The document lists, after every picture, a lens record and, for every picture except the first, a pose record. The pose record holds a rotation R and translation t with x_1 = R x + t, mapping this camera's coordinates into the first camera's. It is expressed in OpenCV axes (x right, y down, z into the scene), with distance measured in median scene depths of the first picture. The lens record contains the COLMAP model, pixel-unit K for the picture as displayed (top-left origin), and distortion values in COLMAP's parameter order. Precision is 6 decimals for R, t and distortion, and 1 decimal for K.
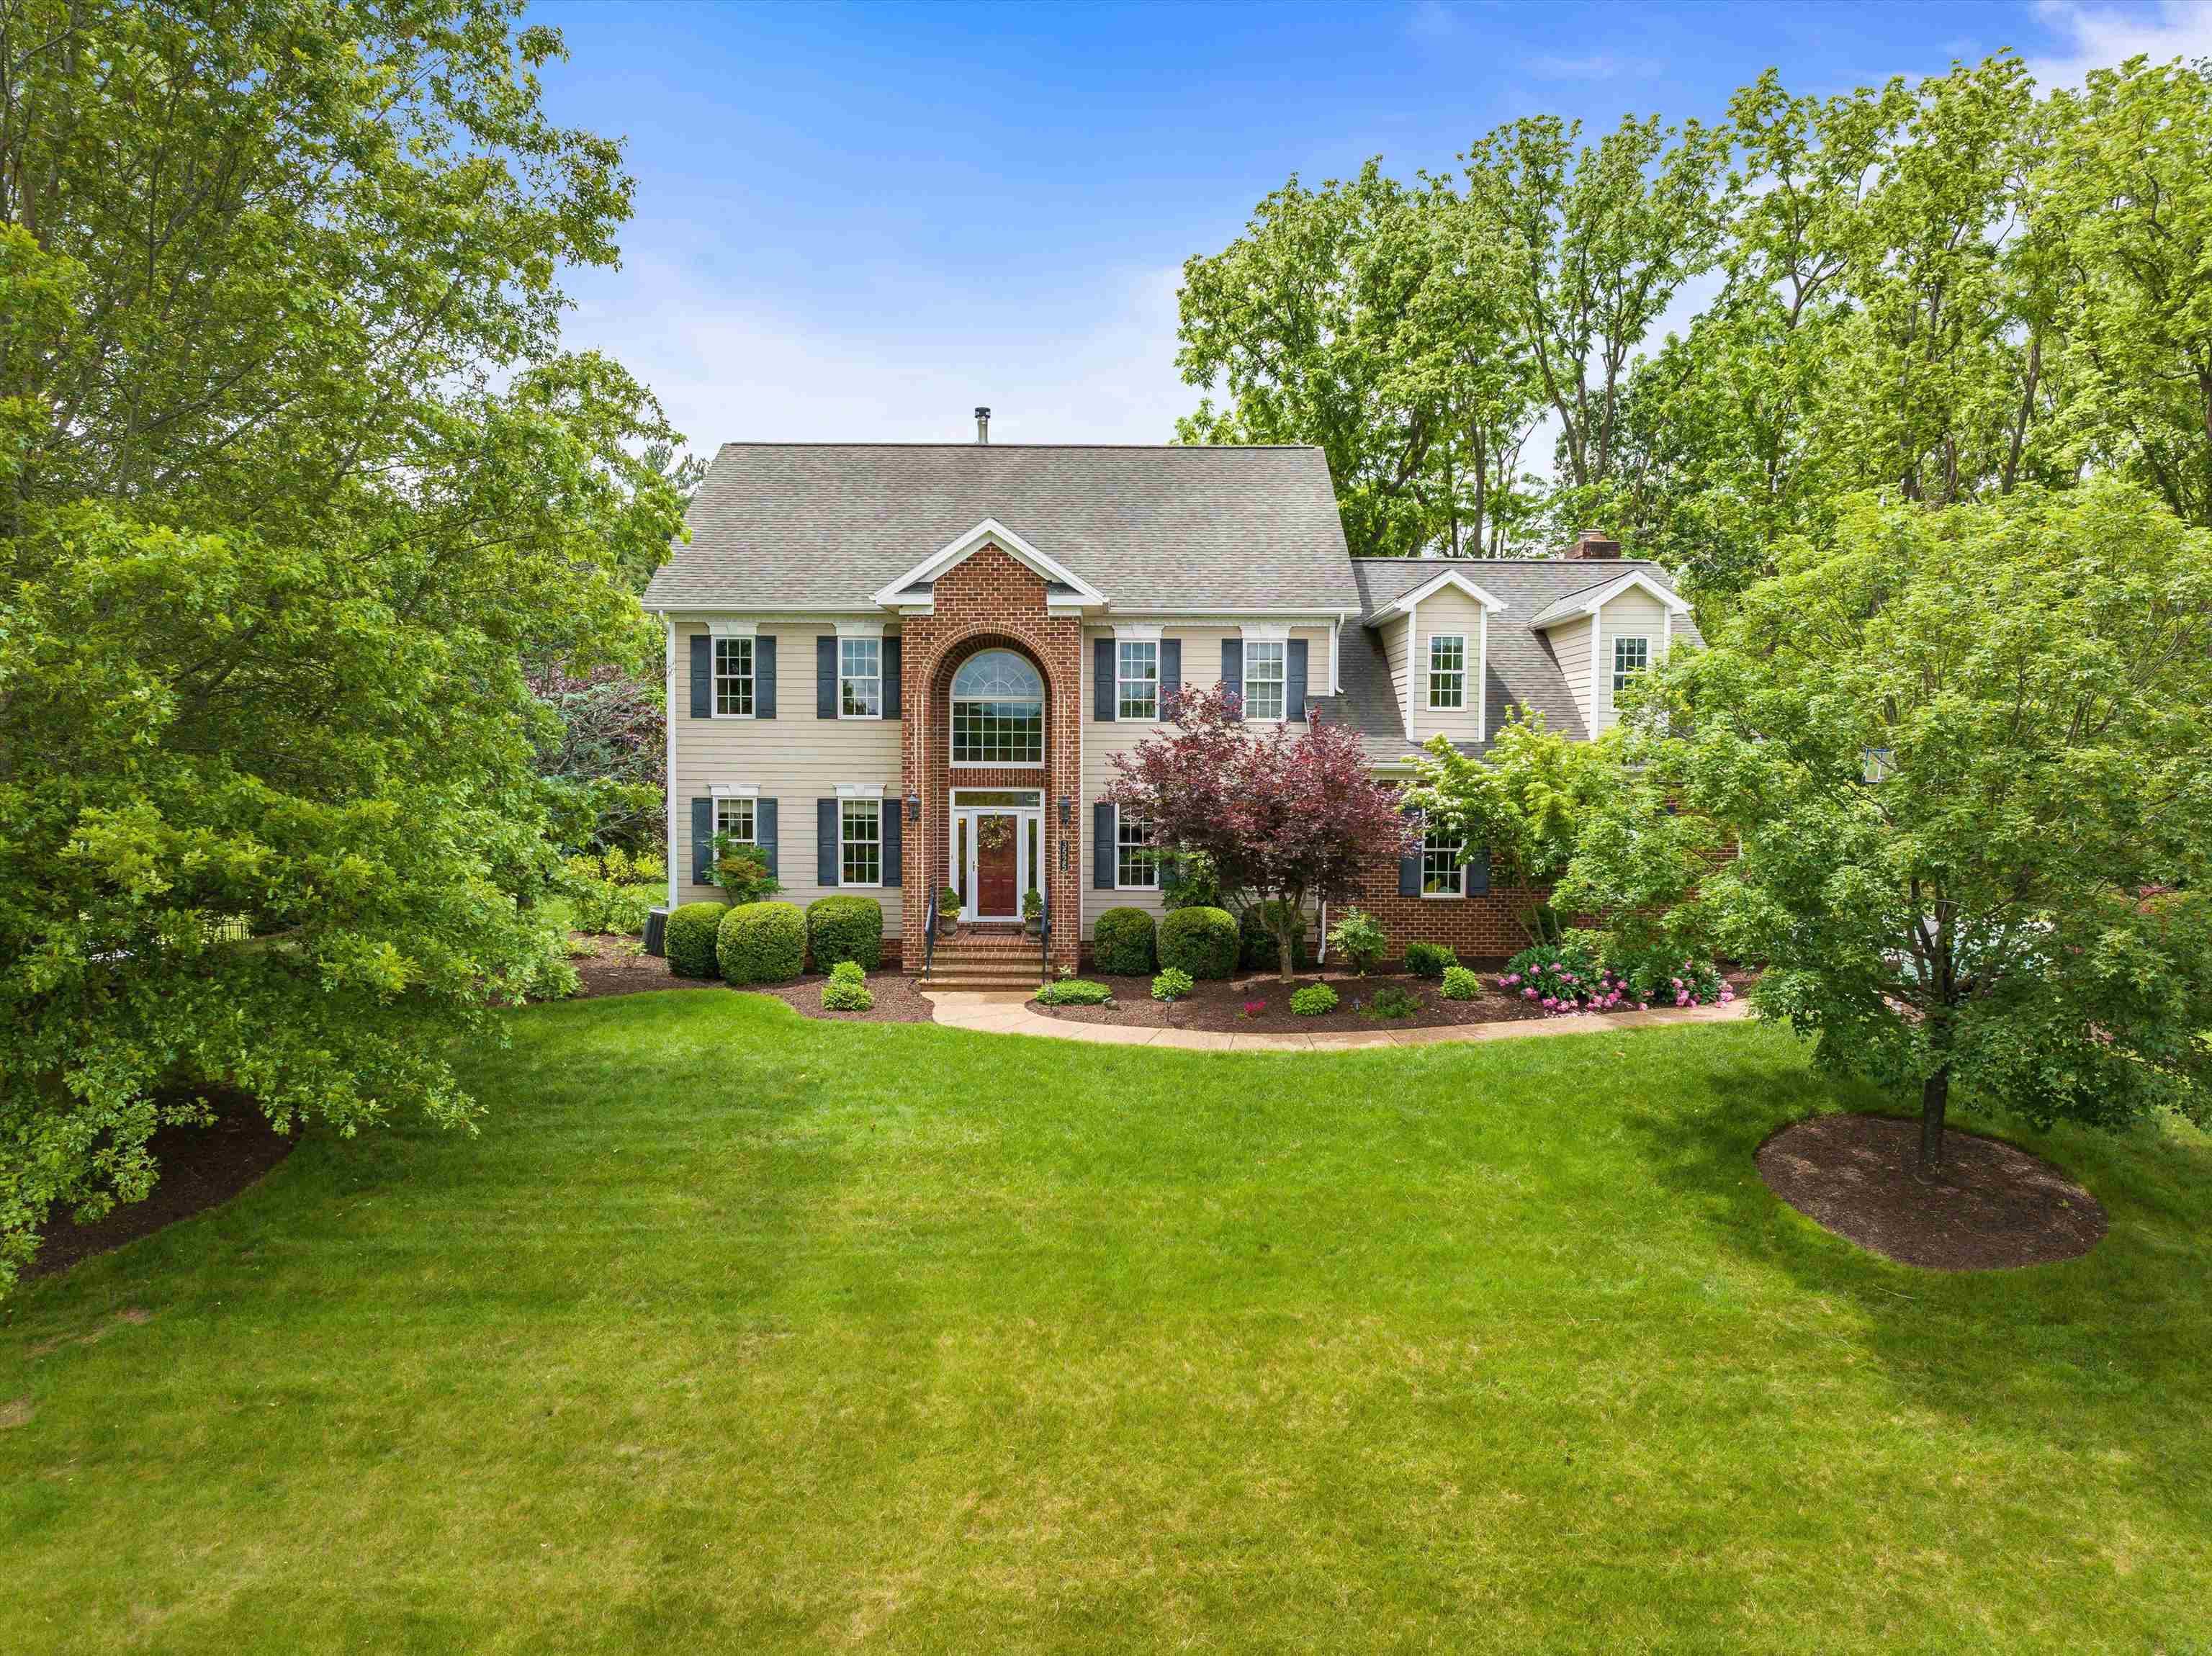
lens RADIAL K [[1607.2, 0, 1107.6], [0, 1607.2, 823.6], [0, 0, 1]] dist [-0.007731, 0.001505]
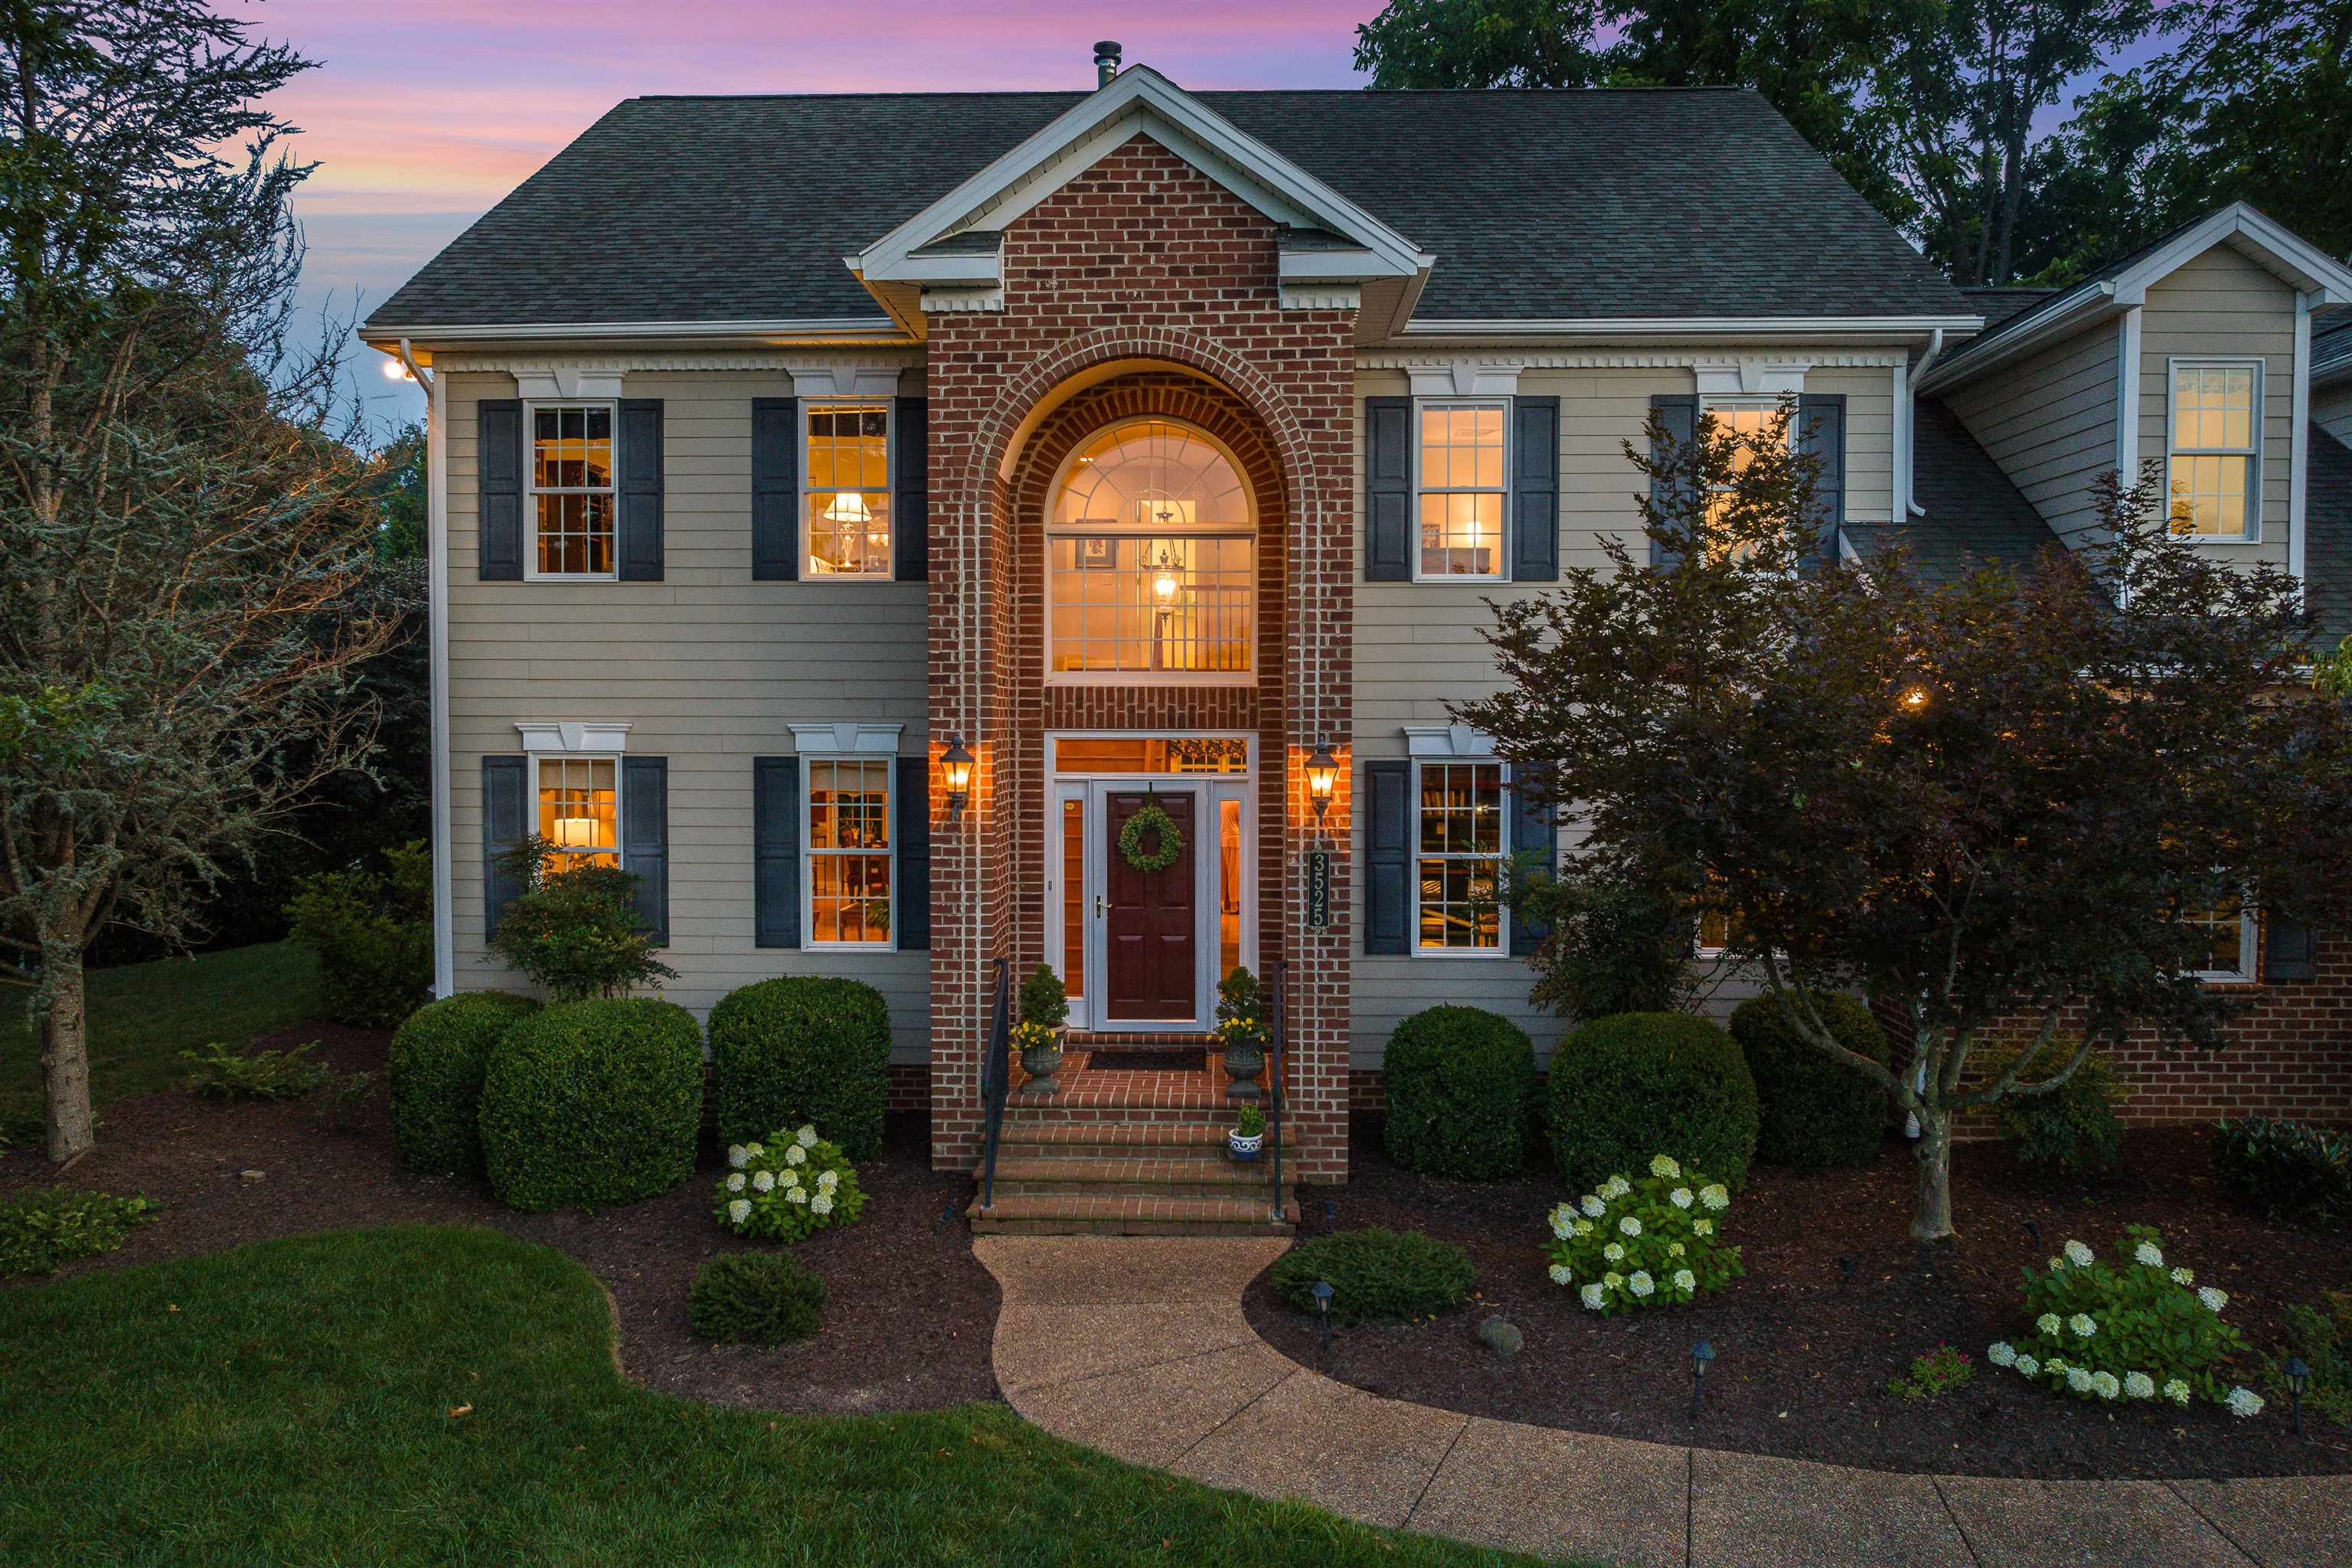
lens RADIAL K [[1648.5, 0, 1175.0], [0, 1648.5, 788.4], [0, 0, 1]] dist [-0.028985, -0.006616]
pose [[0.999661, -0.003096, -0.025846, -0.049868], [0.003022, 0.999991, -0.002887, -0.004852], [0.025855, 0.002808, 0.999662, 0.540112]]
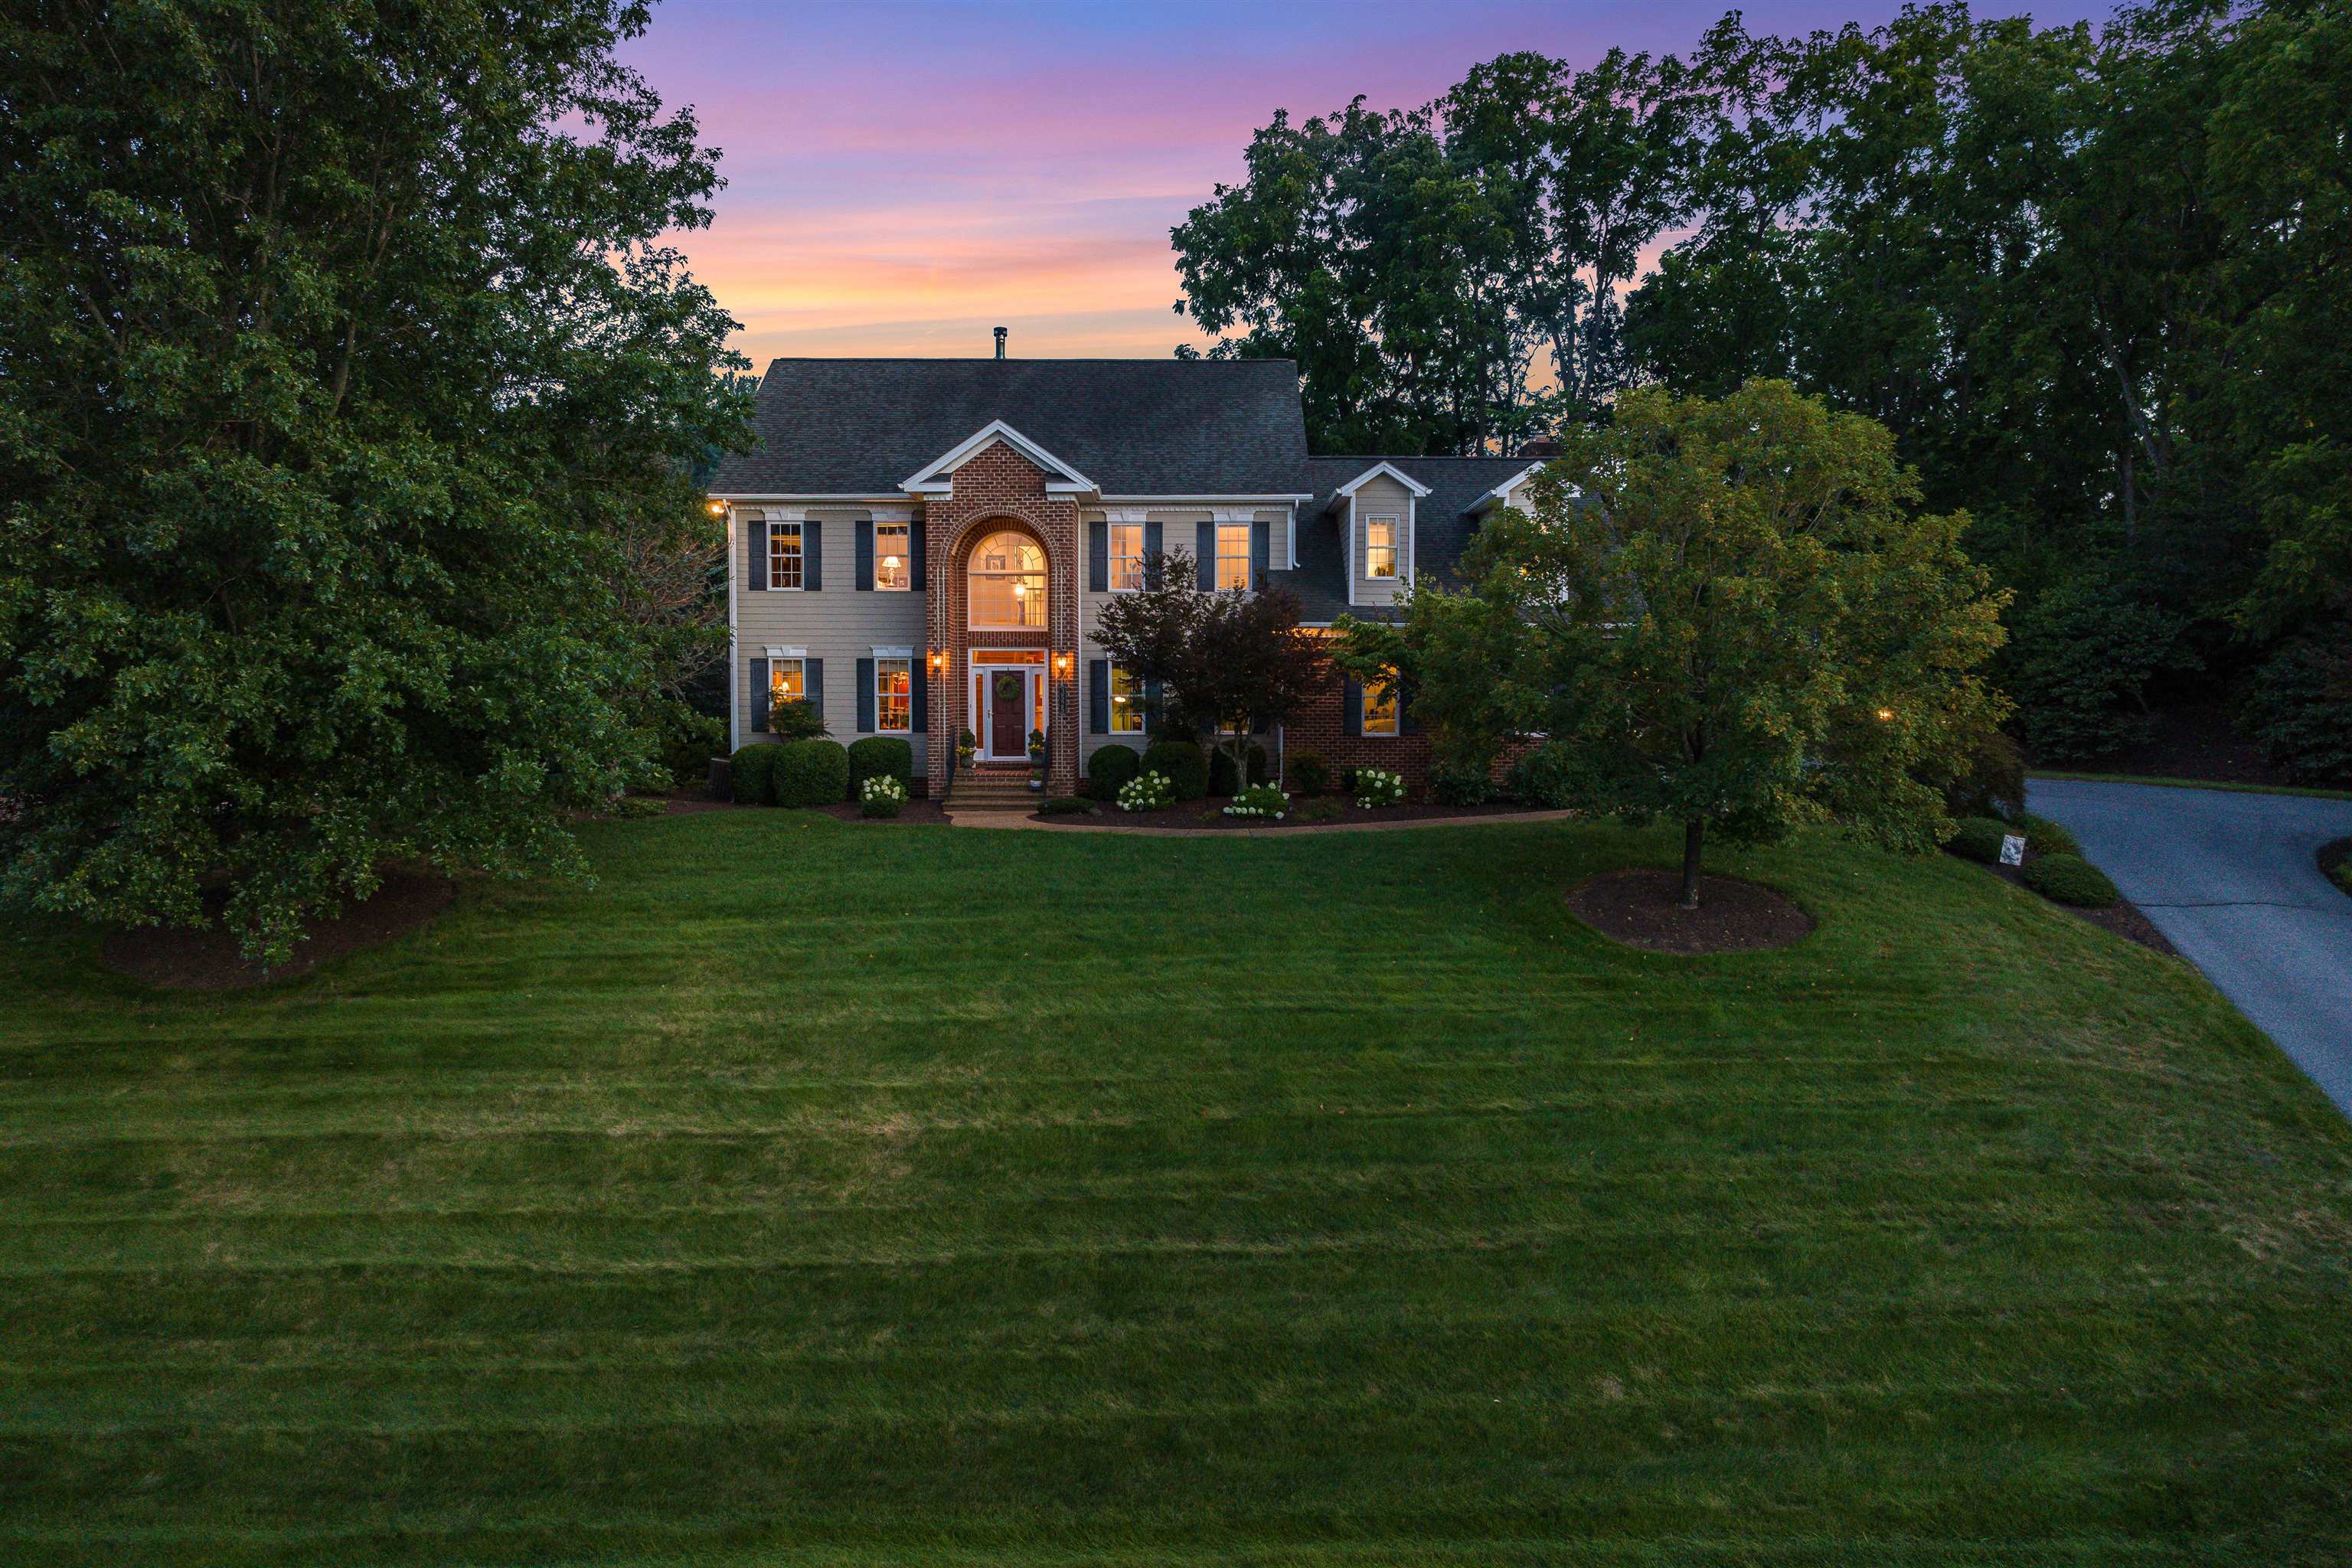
lens RADIAL K [[1648.5, 0, 1185.4], [0, 1648.5, 785.9], [0, 0, 1]] dist [-0.028985, -0.006616]
pose [[0.999906, -0.005256, 0.012659, 0.045896], [0.005057, 0.999864, 0.015669, 0.060881], [-0.012740, -0.015604, 0.999797, -0.219061]]
